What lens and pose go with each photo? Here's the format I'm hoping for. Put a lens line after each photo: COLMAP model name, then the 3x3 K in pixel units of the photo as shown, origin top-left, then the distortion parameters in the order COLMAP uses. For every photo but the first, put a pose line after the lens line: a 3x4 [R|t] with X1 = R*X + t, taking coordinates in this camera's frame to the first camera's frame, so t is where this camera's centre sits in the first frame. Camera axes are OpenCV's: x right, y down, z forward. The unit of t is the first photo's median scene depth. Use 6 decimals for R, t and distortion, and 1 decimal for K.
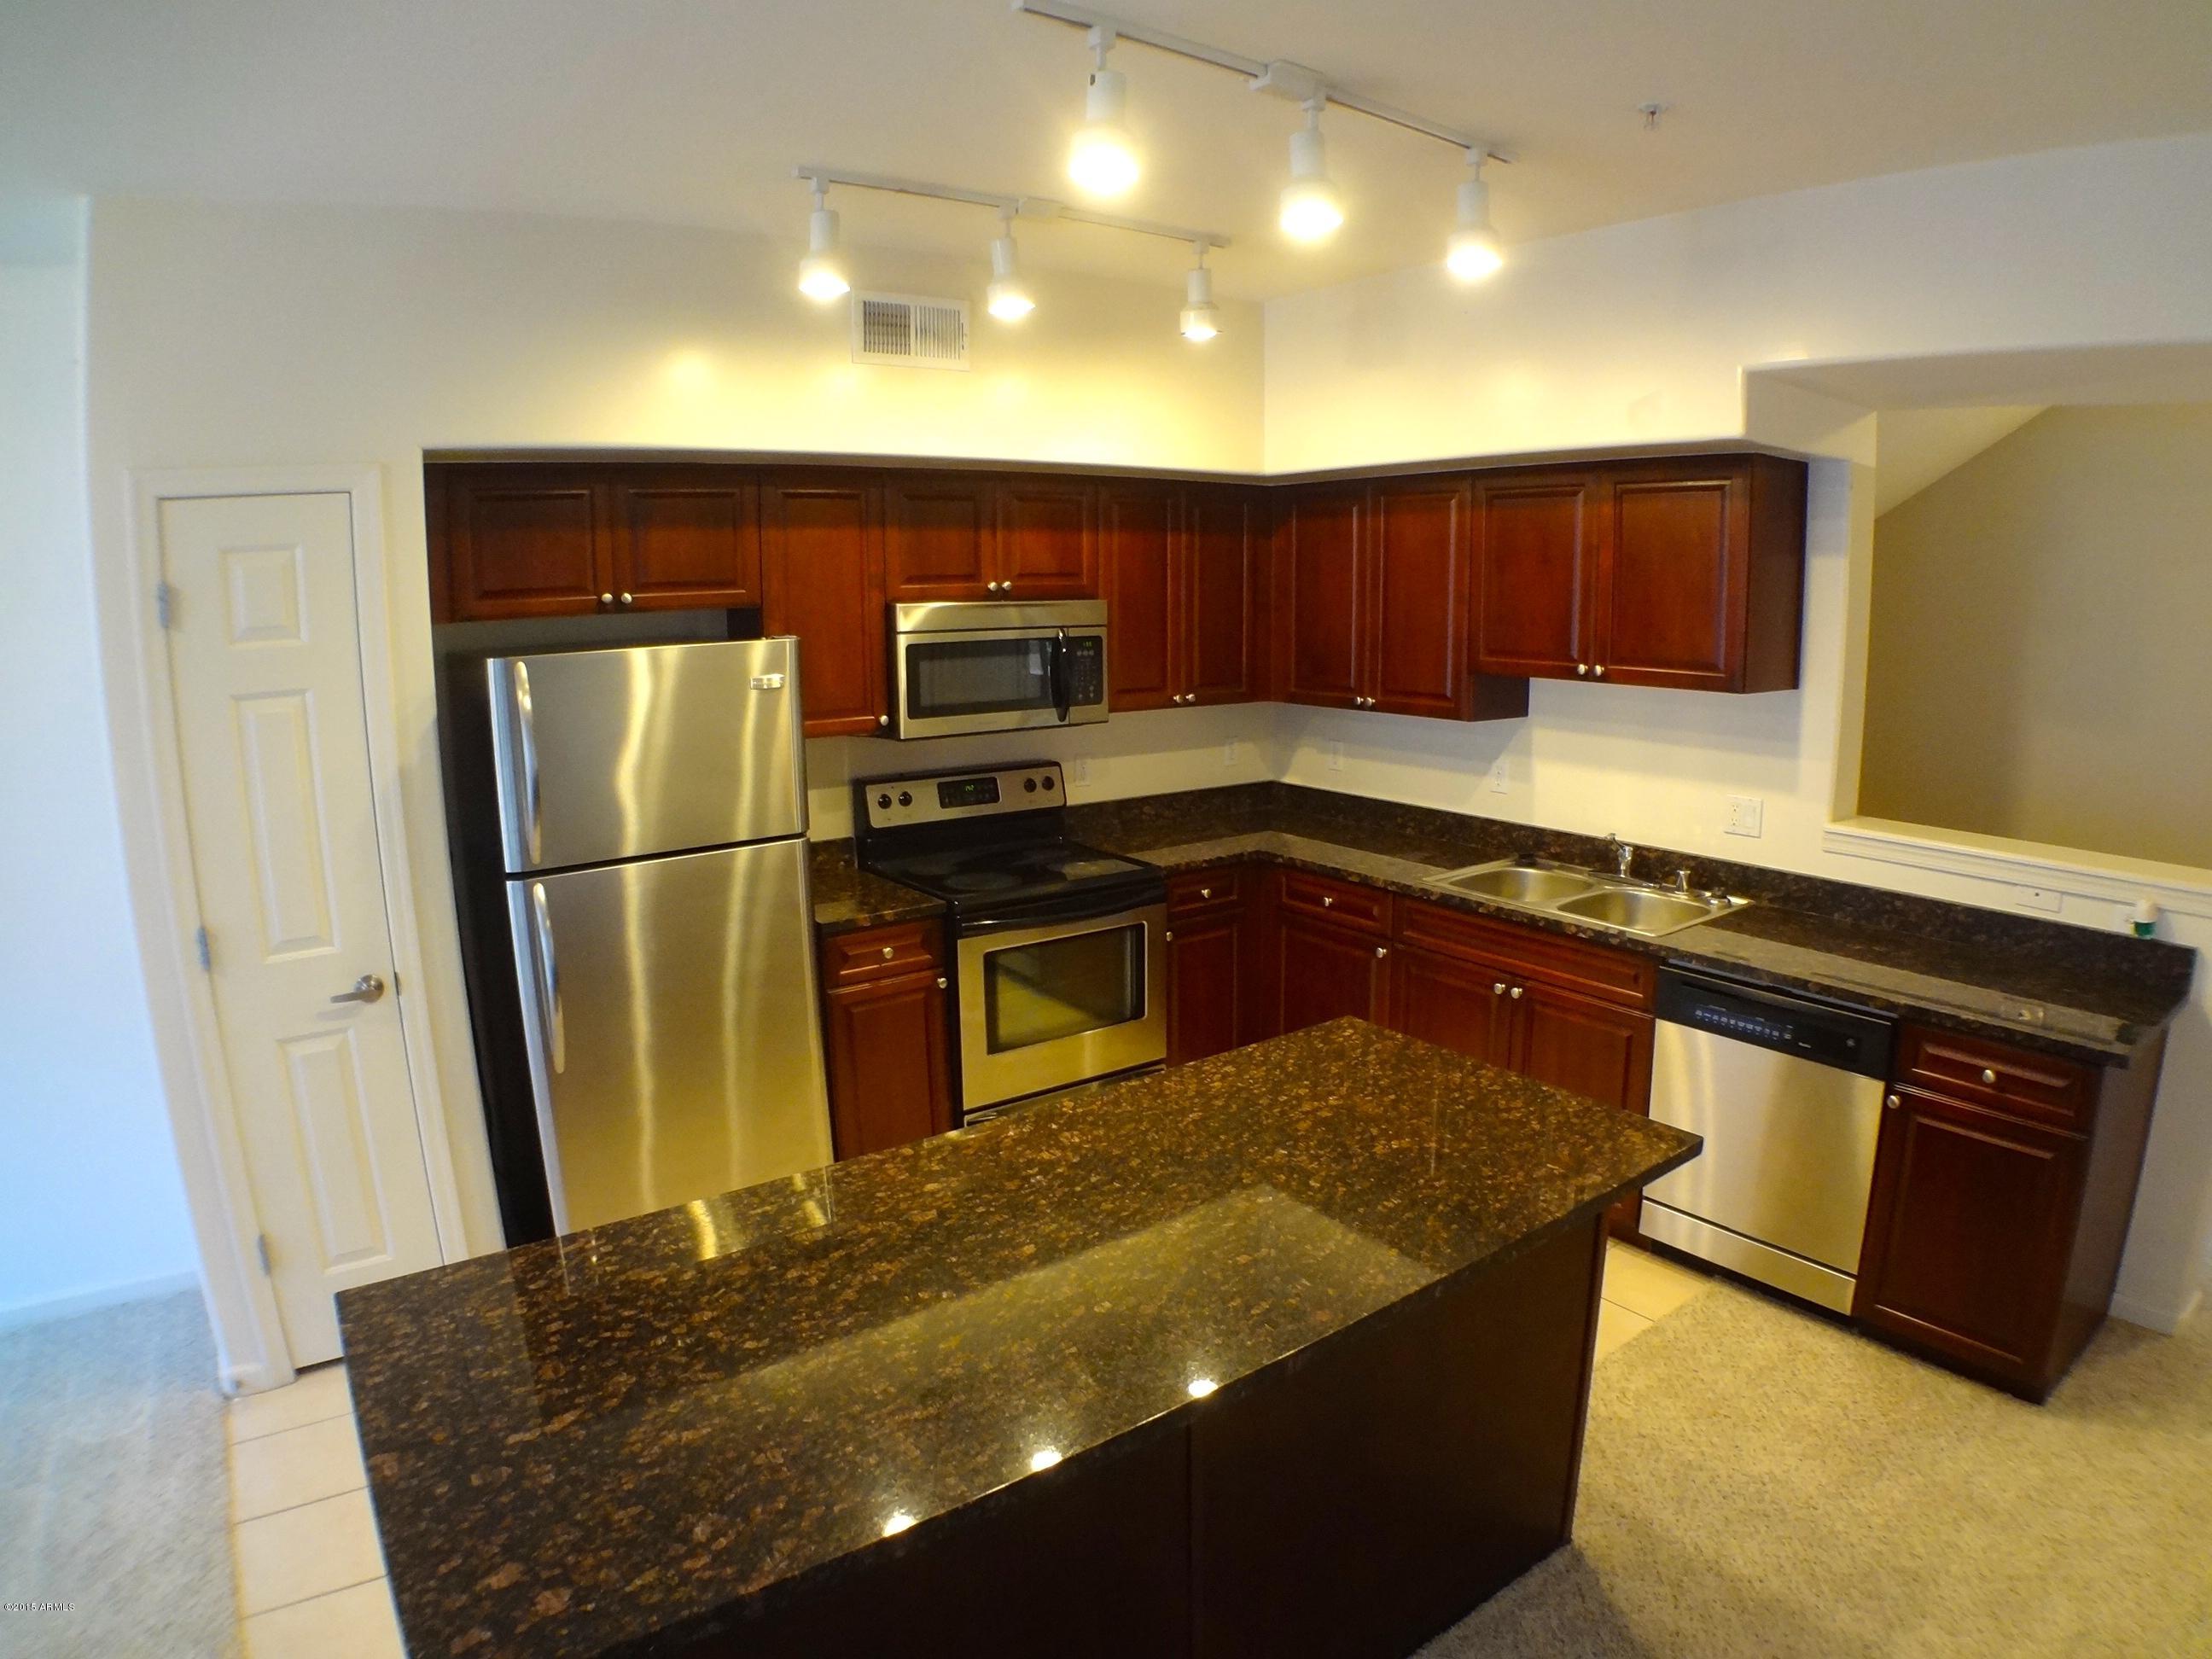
lens RADIAL K [[1287.9, 0, 1109.9], [0, 1287.9, 840.4], [0, 0, 1]] dist [-0.194264, 0.039212]
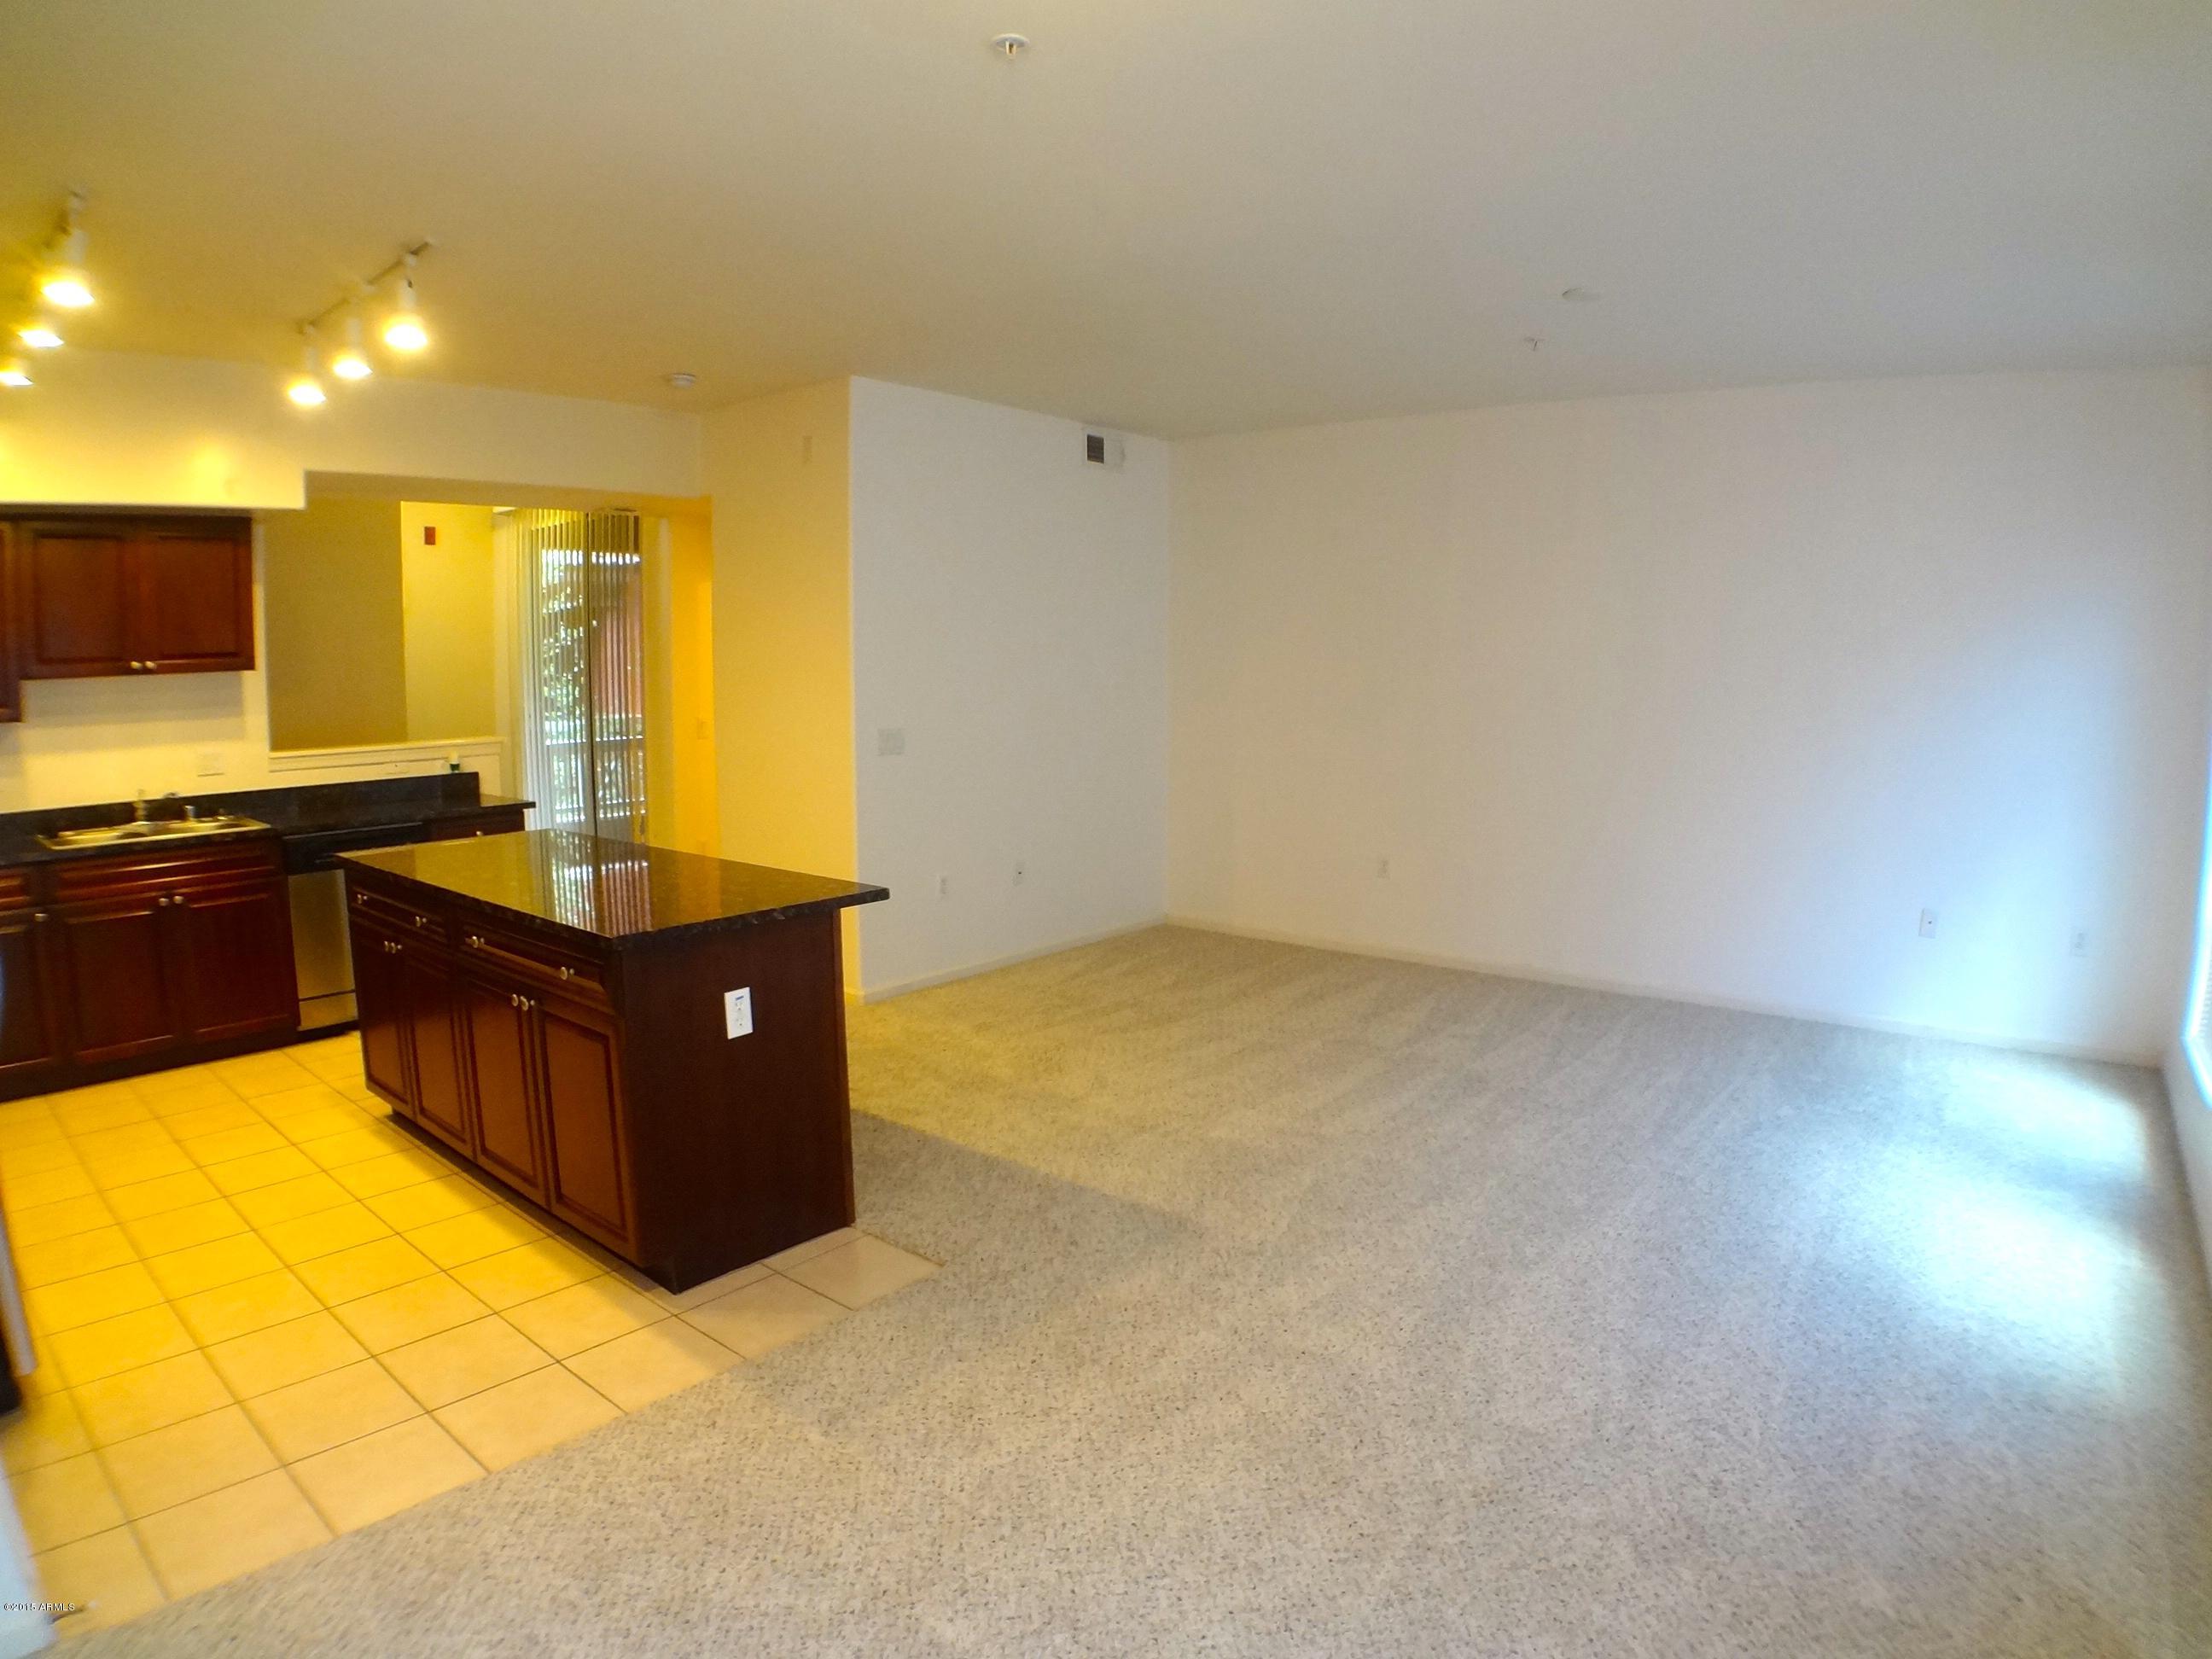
lens RADIAL K [[1287.9, 0, 1109.9], [0, 1287.9, 840.4], [0, 0, 1]] dist [-0.194264, 0.039212]
pose [[-0.250262, -0.119012, 0.960836, -0.992908], [0.197884, 0.965179, 0.171092, 0.043694], [-0.947740, 0.232951, -0.217997, 0.278747]]
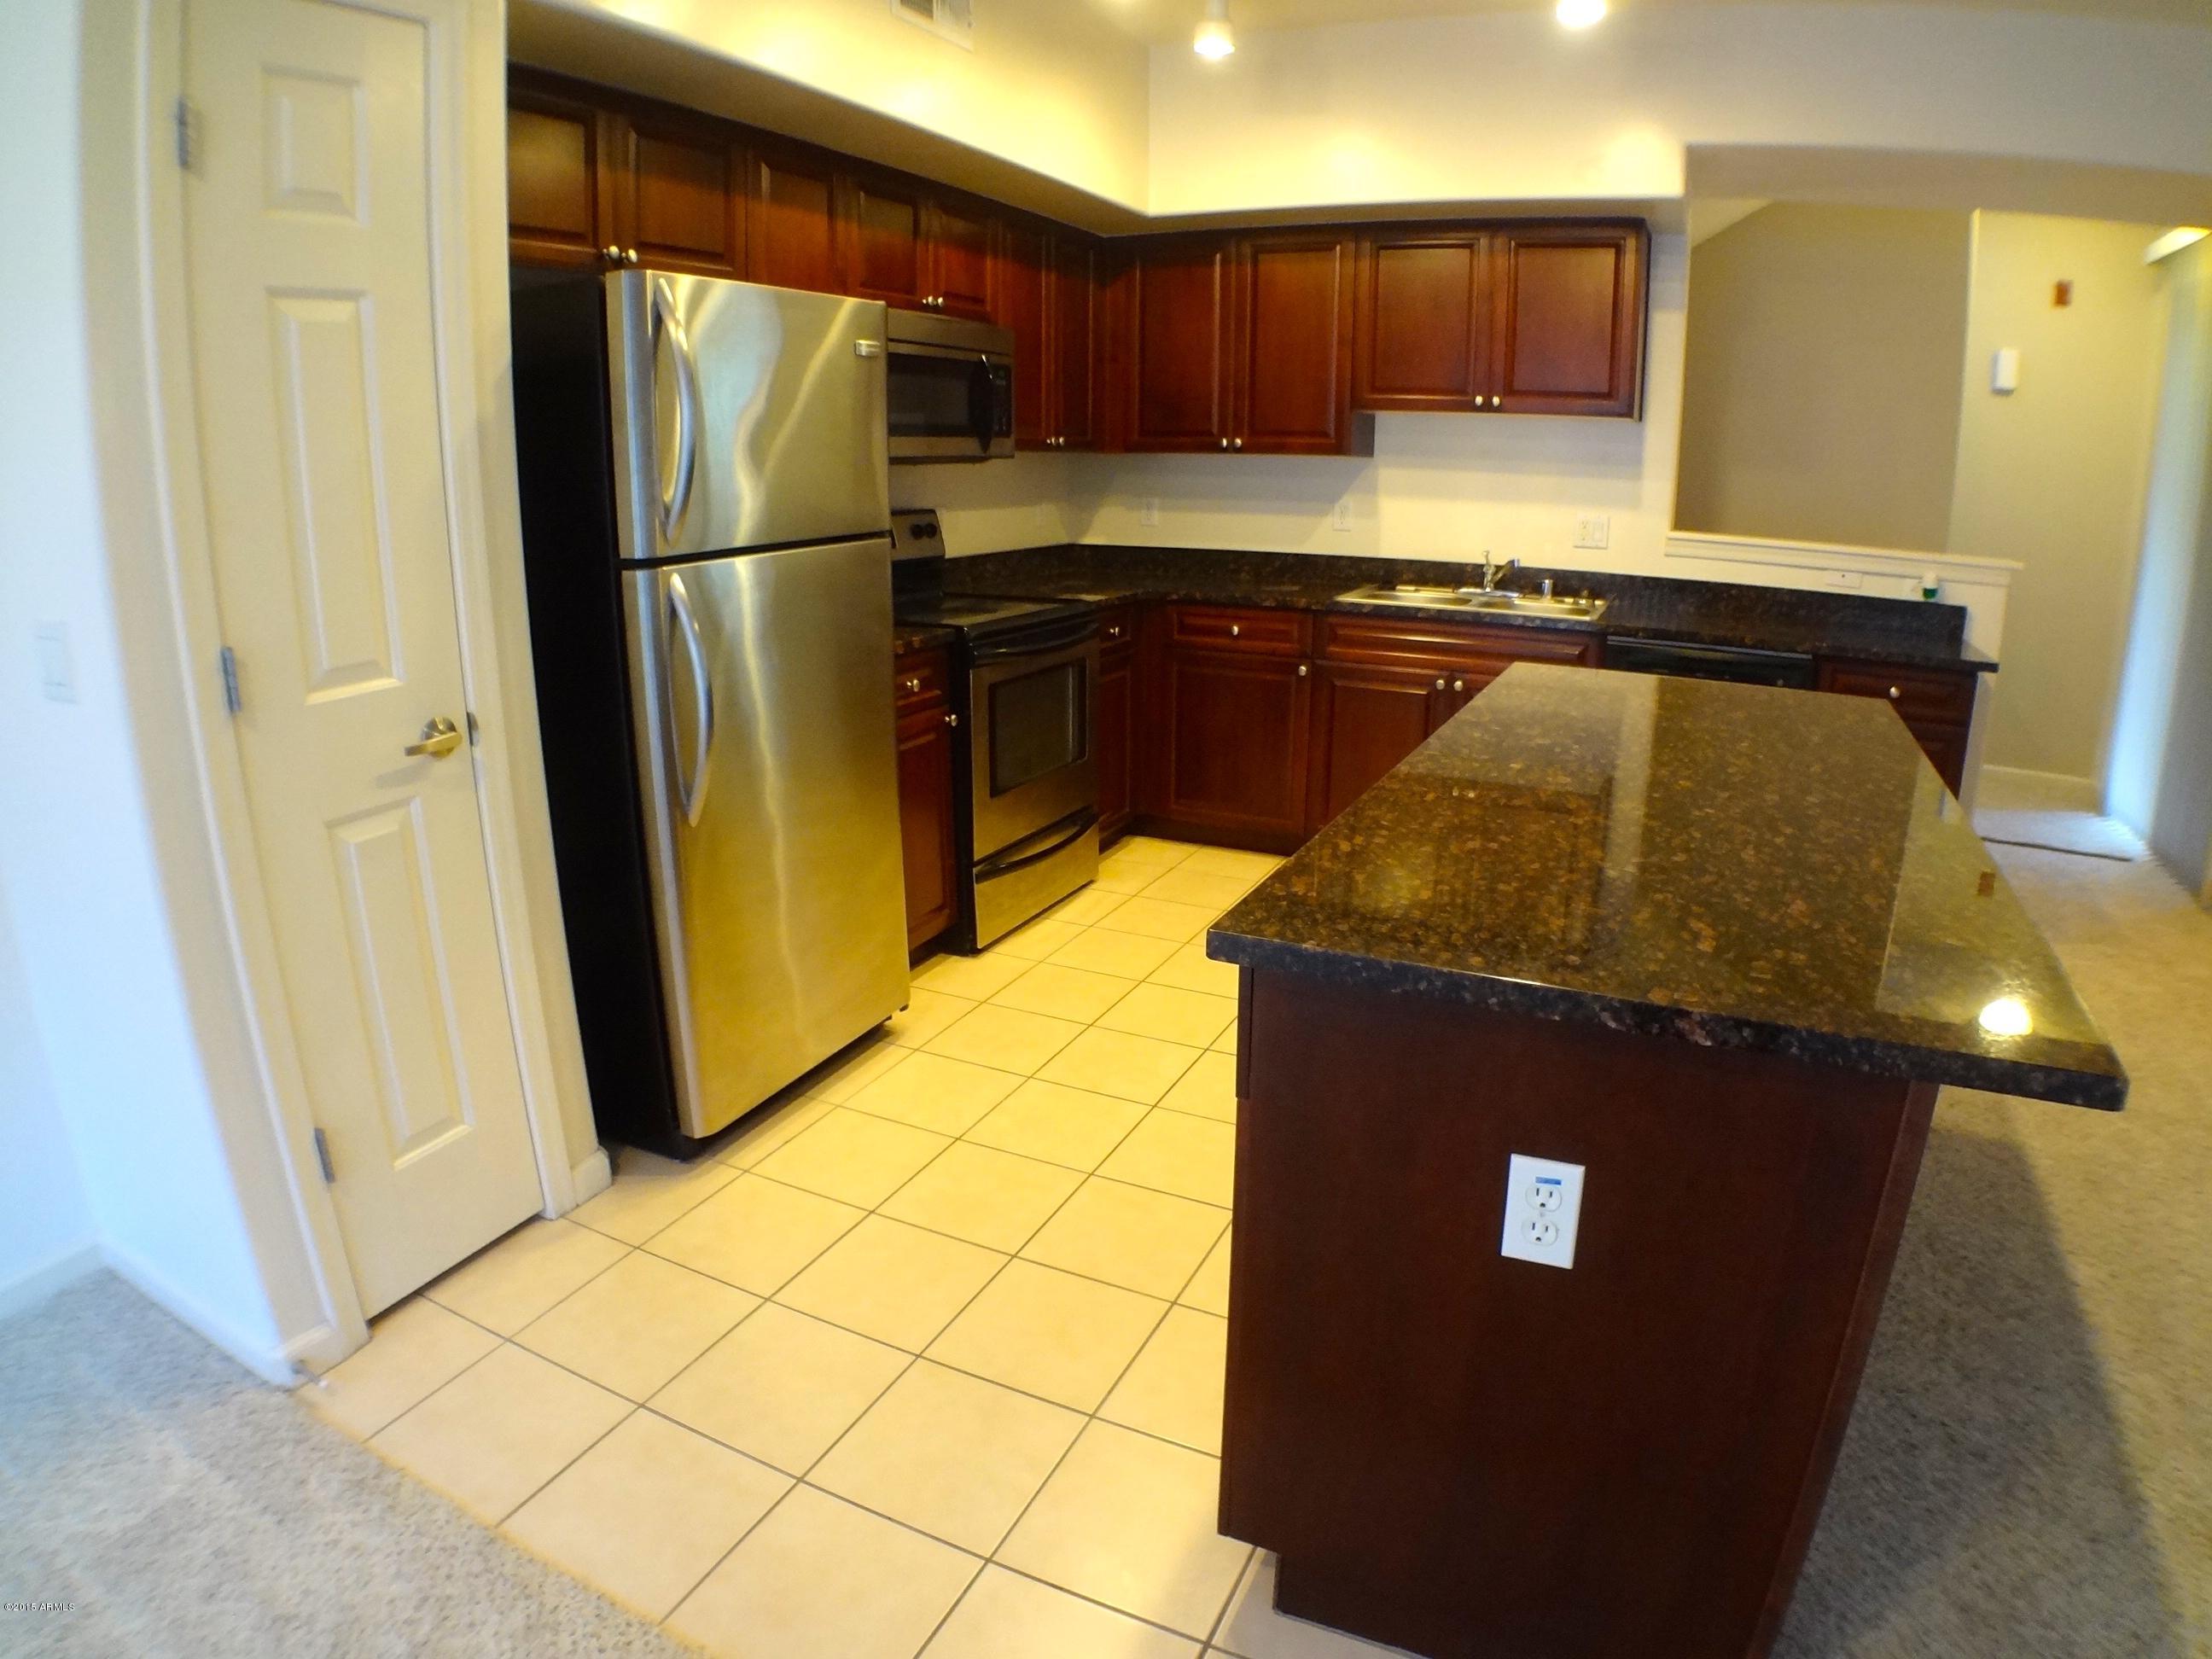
lens RADIAL K [[1287.9, 0, 1109.9], [0, 1287.9, 840.4], [0, 0, 1]] dist [-0.194264, 0.039212]
pose [[0.881579, -0.120684, 0.456347, -0.436098], [0.076242, 0.990476, 0.114652, 0.094989], [-0.465838, -0.066282, 0.882384, 0.129711]]
